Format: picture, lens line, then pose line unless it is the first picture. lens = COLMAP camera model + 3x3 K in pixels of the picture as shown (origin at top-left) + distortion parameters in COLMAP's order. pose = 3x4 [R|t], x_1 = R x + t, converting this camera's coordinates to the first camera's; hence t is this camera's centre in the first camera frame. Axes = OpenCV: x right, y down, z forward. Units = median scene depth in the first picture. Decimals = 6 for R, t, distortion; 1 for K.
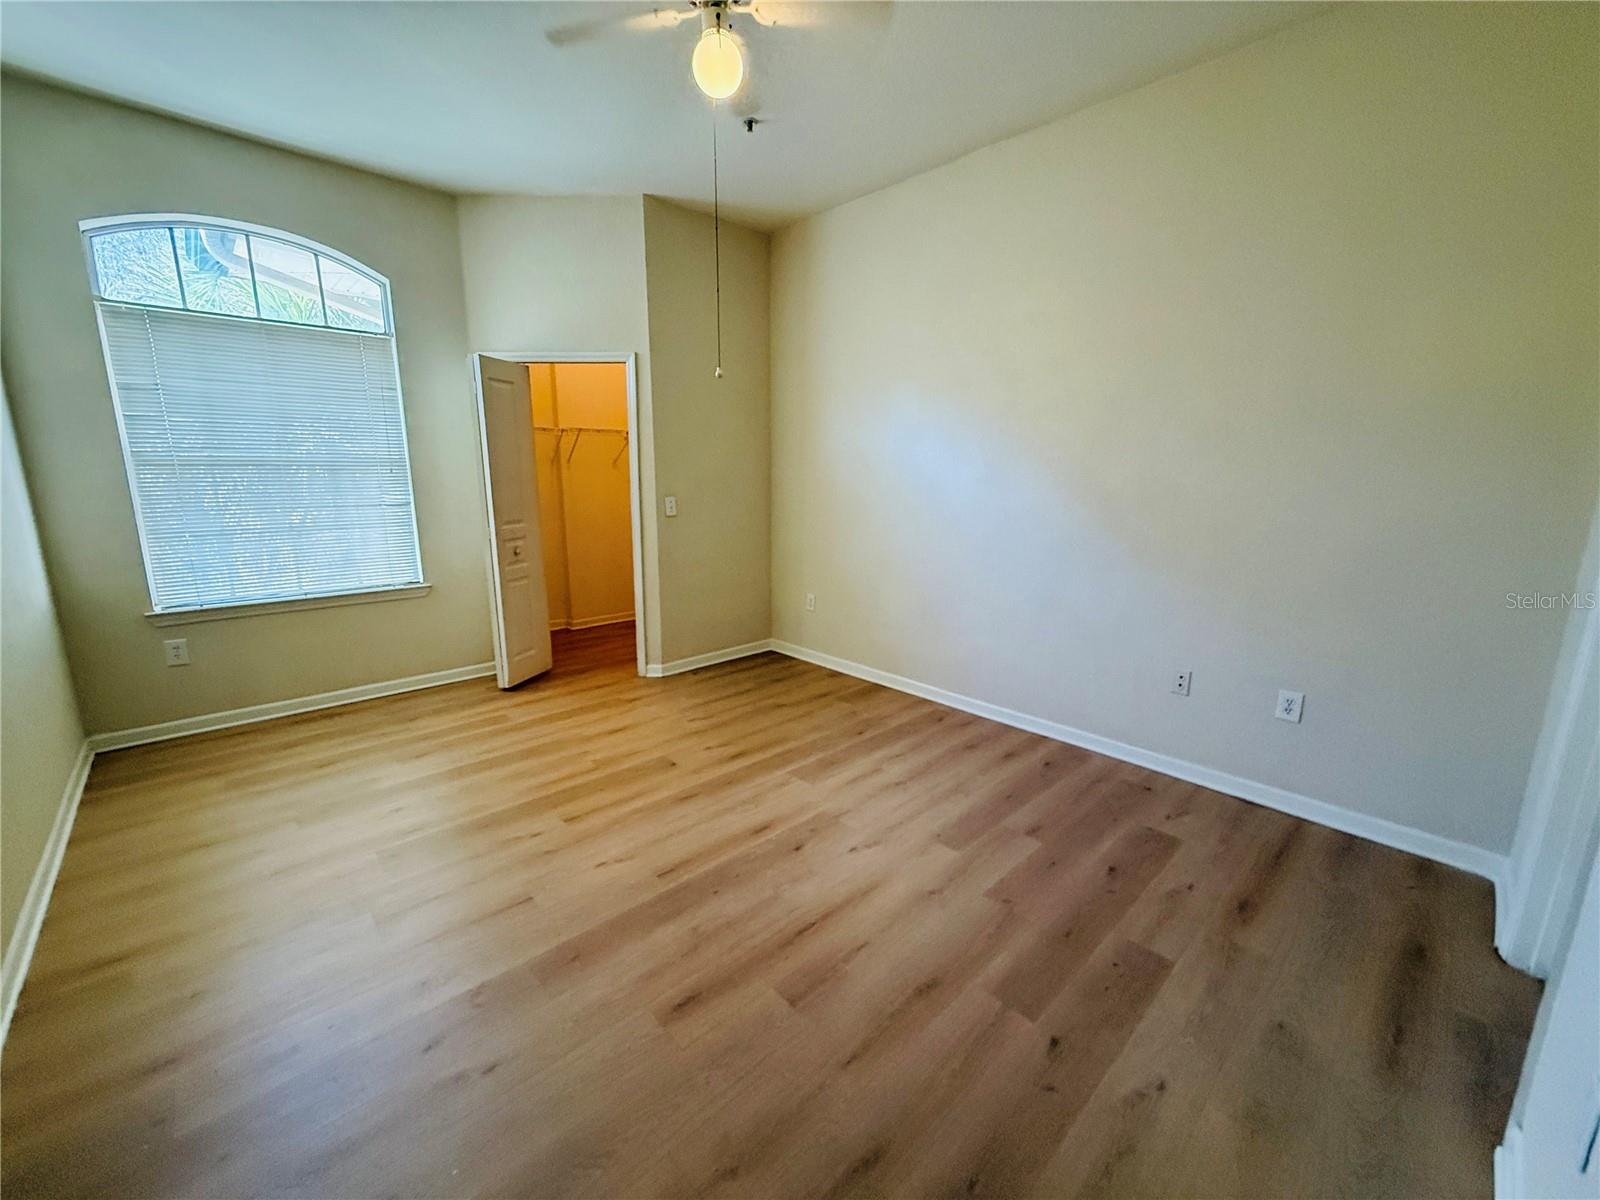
lens RADIAL K [[636.5, 0, 795.3], [0, 636.5, 592.0], [0, 0, 1]] dist [-0.000260, 0.000120]
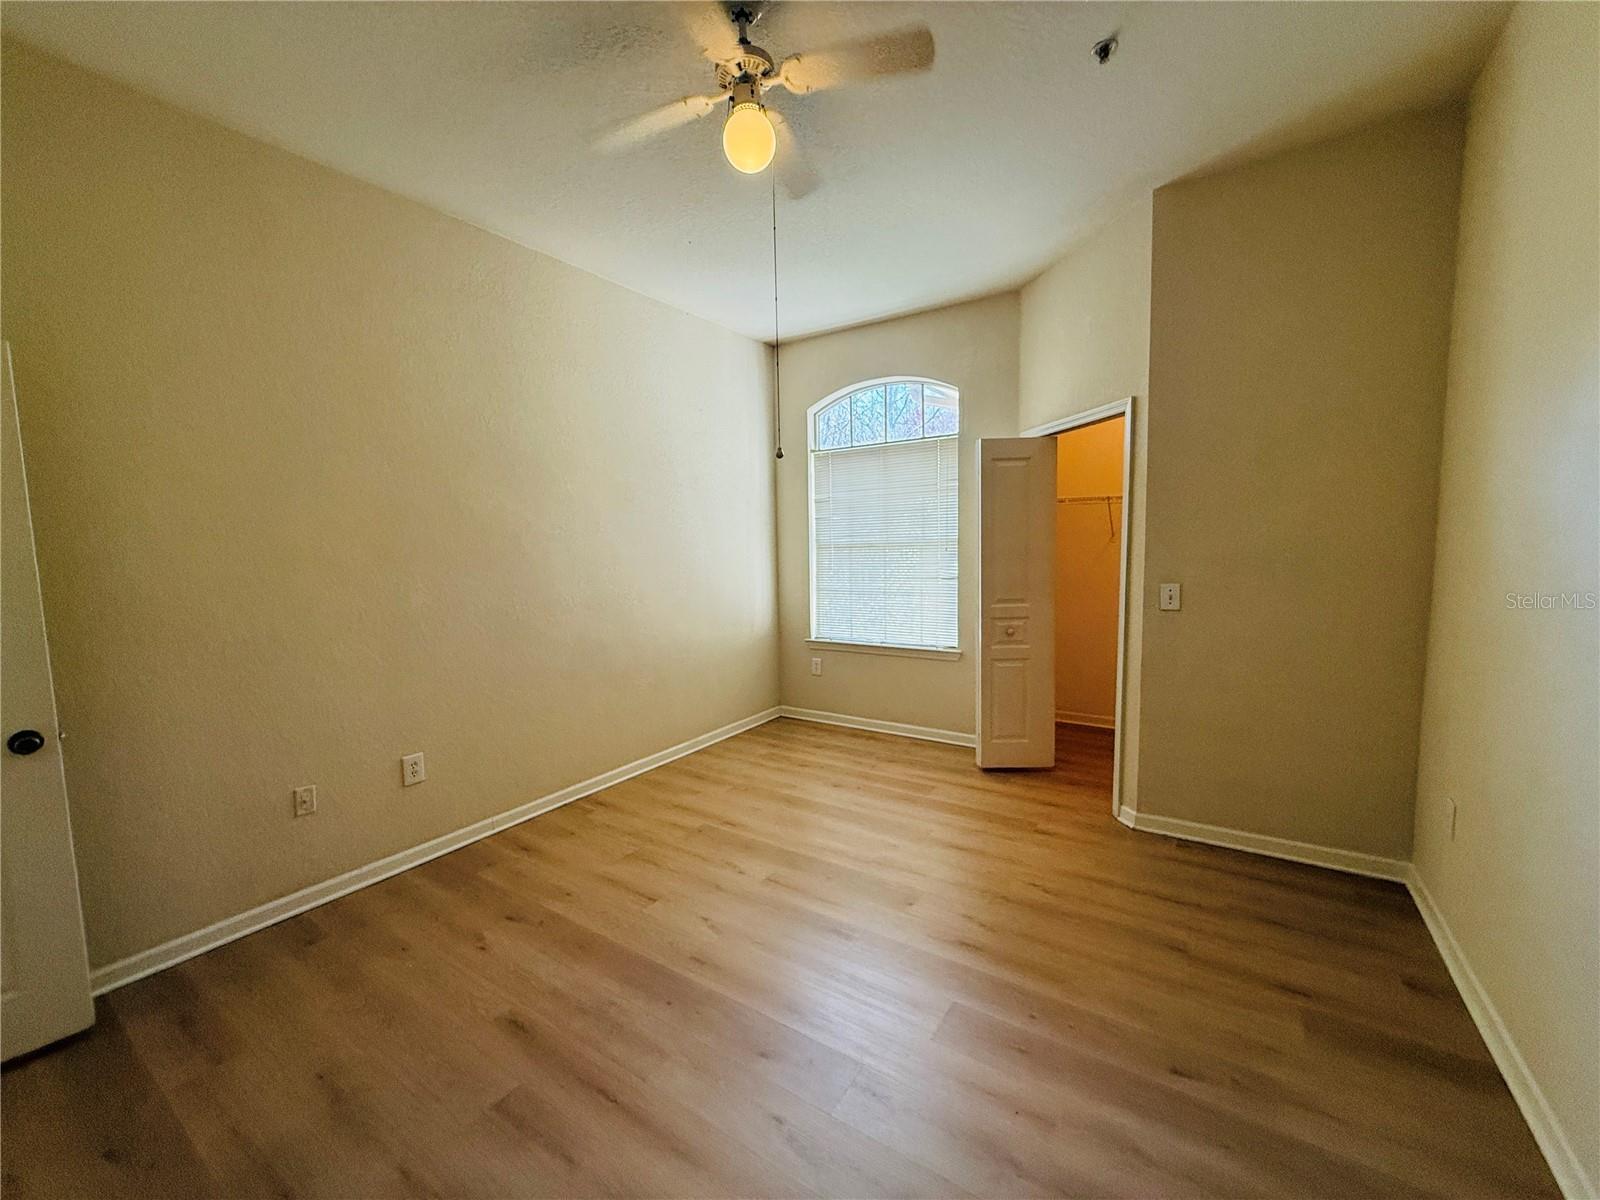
lens RADIAL K [[636.5, 0, 797.8], [0, 636.5, 593.4], [0, 0, 1]] dist [-0.000260, 0.000120]
pose [[0.226600, 0.065104, -0.971810, 0.460831], [-0.160115, 0.986679, 0.028765, -0.106419], [0.960737, 0.149083, 0.234006, 0.507719]]
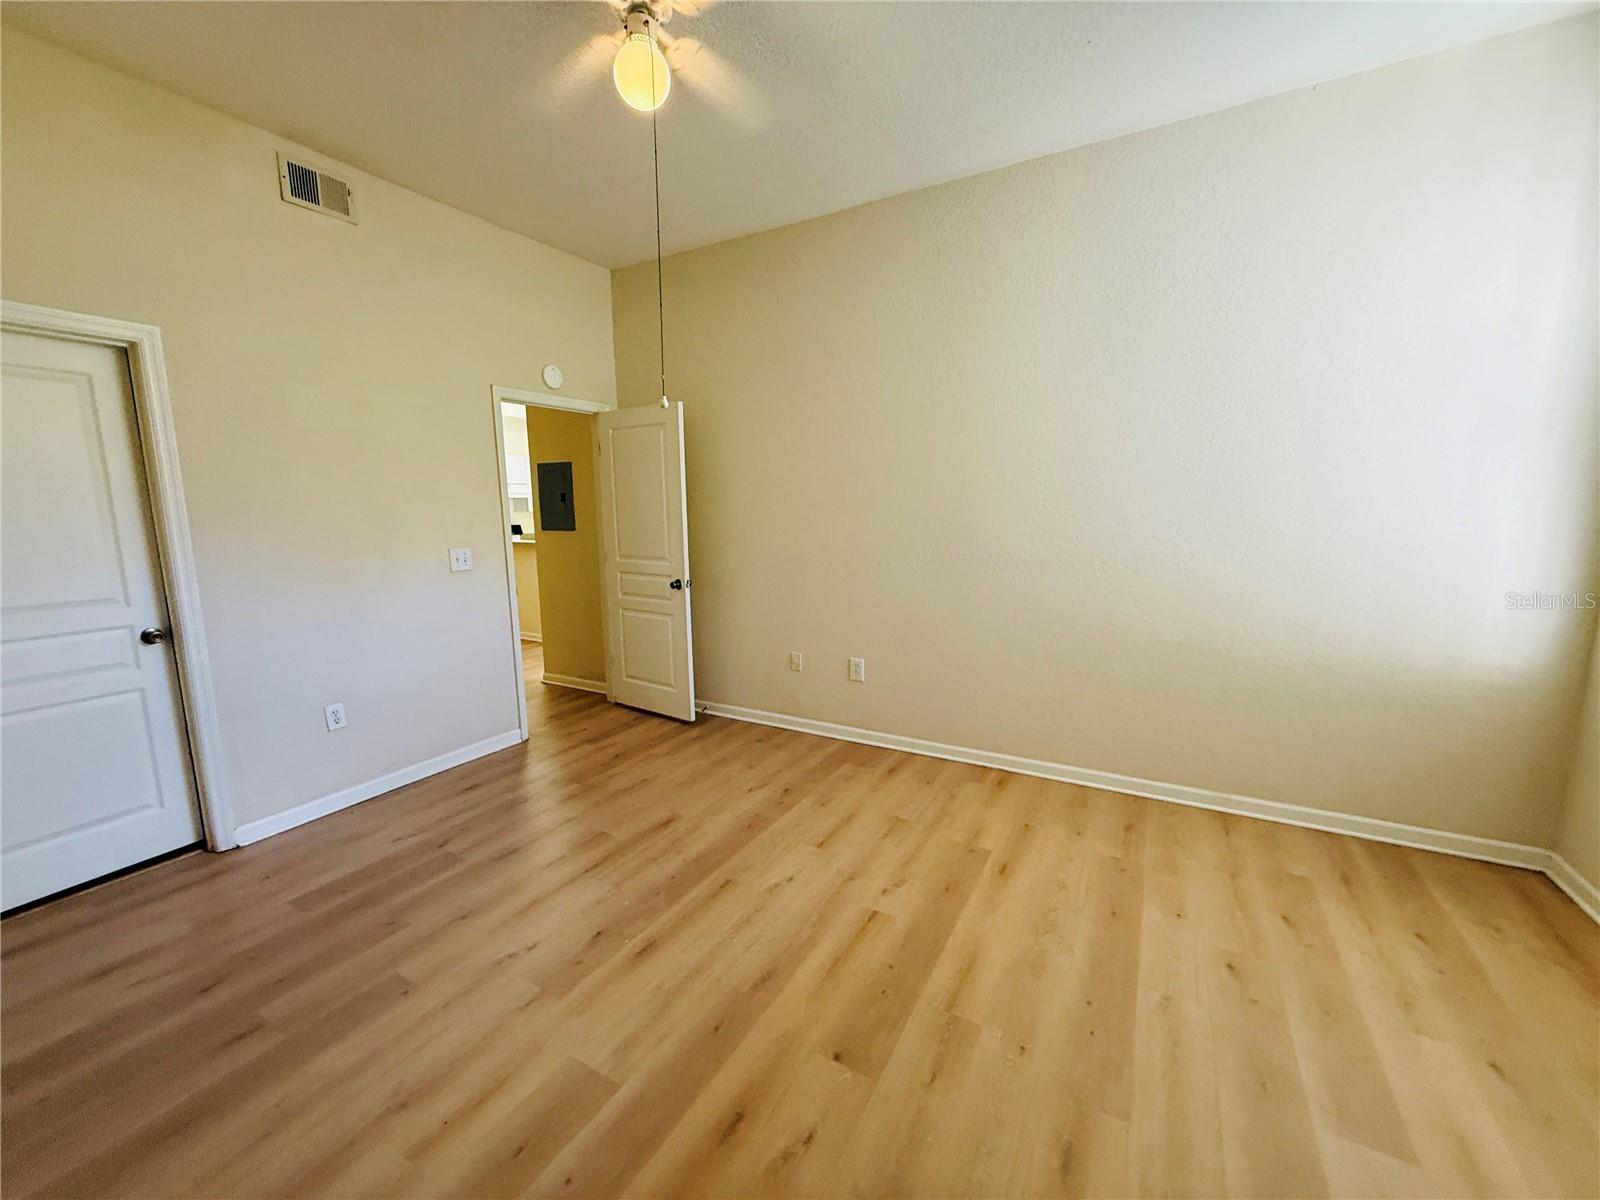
lens RADIAL K [[636.5, 0, 791.4], [0, 636.5, 607.9], [0, 0, 1]] dist [-0.000260, 0.000120]
pose [[-0.956483, 0.051563, -0.287195, -0.014486], [-0.049811, 0.940961, 0.334831, -0.222900], [0.287504, 0.334566, -0.897445, 1.124610]]
